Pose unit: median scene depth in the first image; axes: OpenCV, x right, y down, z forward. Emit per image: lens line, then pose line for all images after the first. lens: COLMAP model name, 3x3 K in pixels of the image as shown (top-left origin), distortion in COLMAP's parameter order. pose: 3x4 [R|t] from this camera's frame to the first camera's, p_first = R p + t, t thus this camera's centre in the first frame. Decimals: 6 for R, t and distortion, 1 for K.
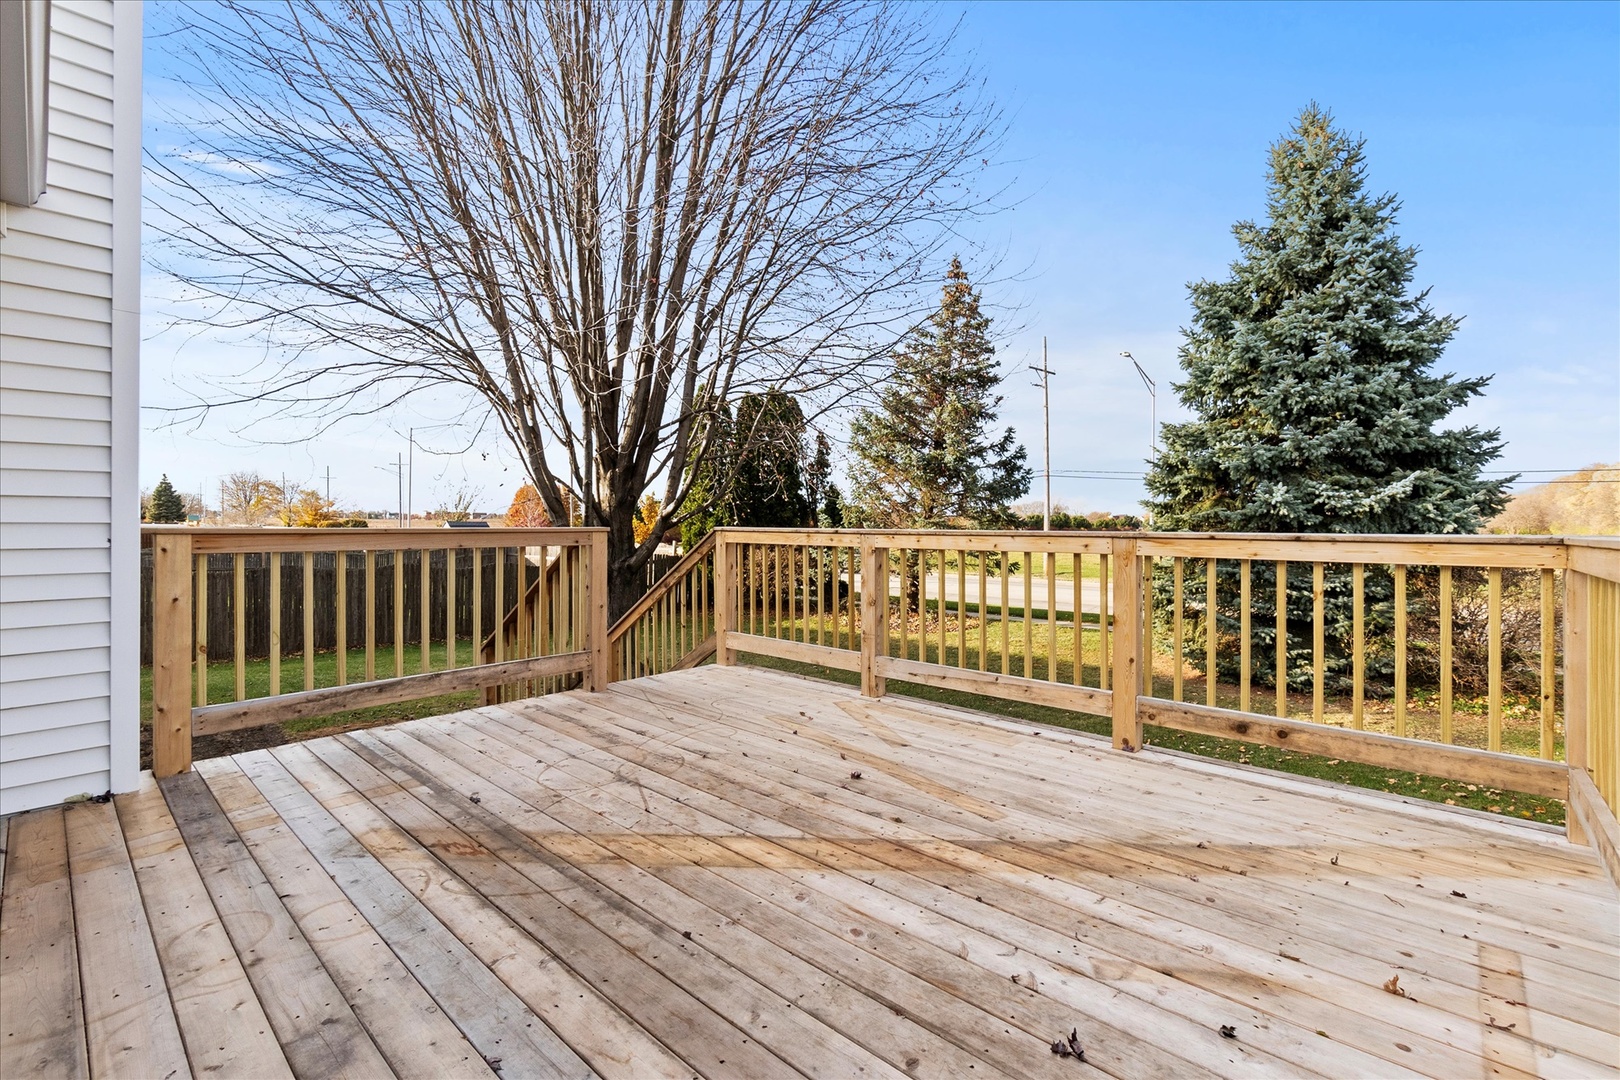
lens RADIAL K [[713.2, 0, 807.7], [0, 713.2, 528.2], [0, 0, 1]] dist [-0.001910, -0.000021]
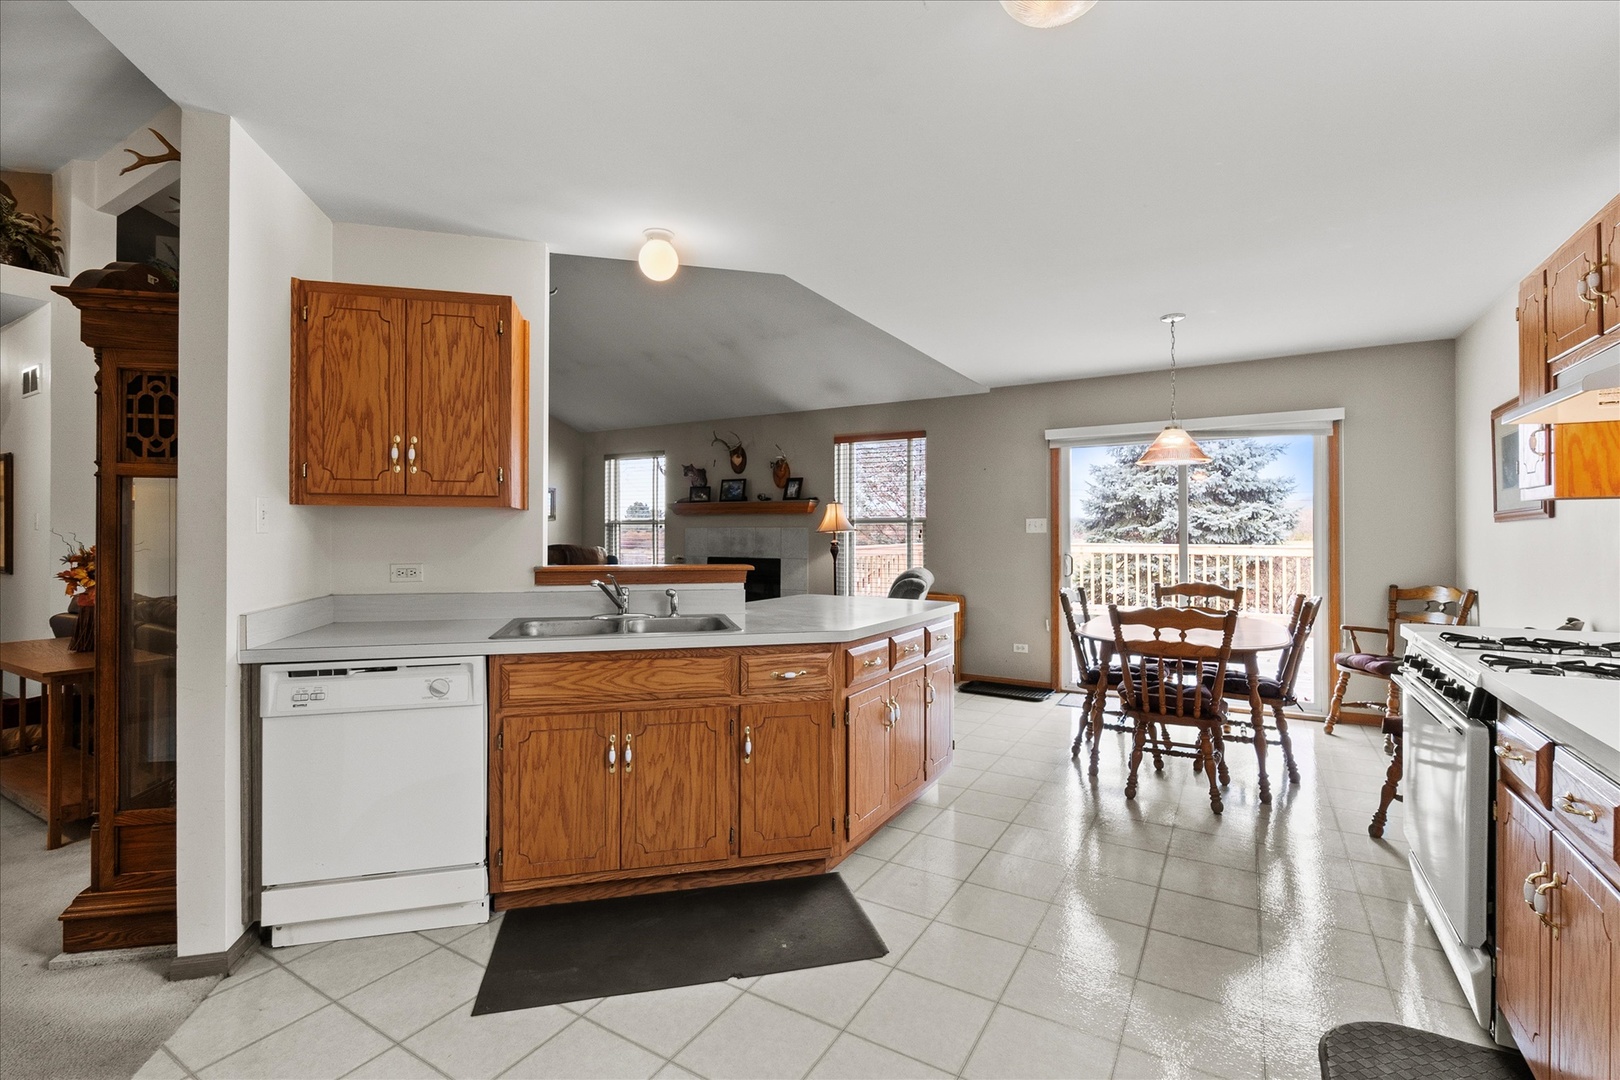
lens RADIAL K [[713.2, 0, 811.0], [0, 713.2, 536.1], [0, 0, 1]] dist [-0.001910, -0.000021]
pose [[0.983460, 0.000370, 0.181125, -0.444030], [0.000070, 0.999997, -0.002425, 0.000126], [-0.181125, 0.002397, 0.983457, -0.431720]]
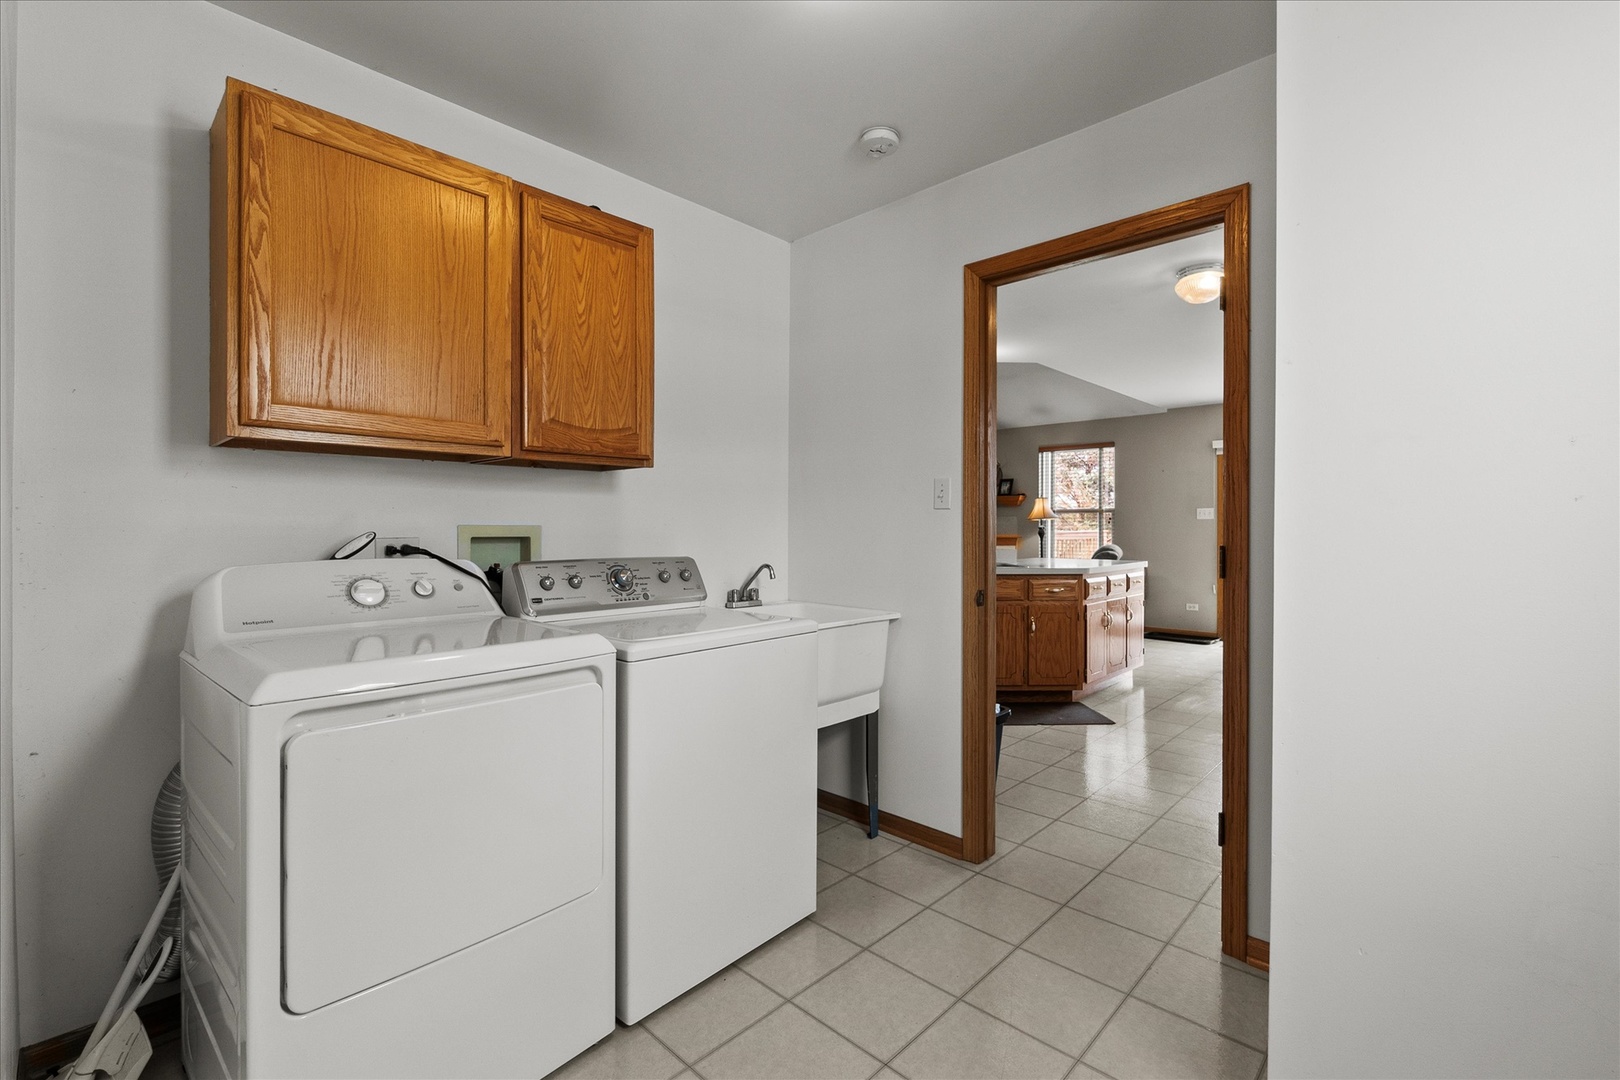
lens RADIAL K [[713.2, 0, 816.2], [0, 713.2, 533.6], [0, 0, 1]] dist [-0.001910, -0.000021]
pose [[0.999697, 0.000204, -0.024606, -0.831893], [-0.000149, 0.999997, 0.002266, 0.033673], [0.024607, -0.002261, 0.999695, -1.245103]]
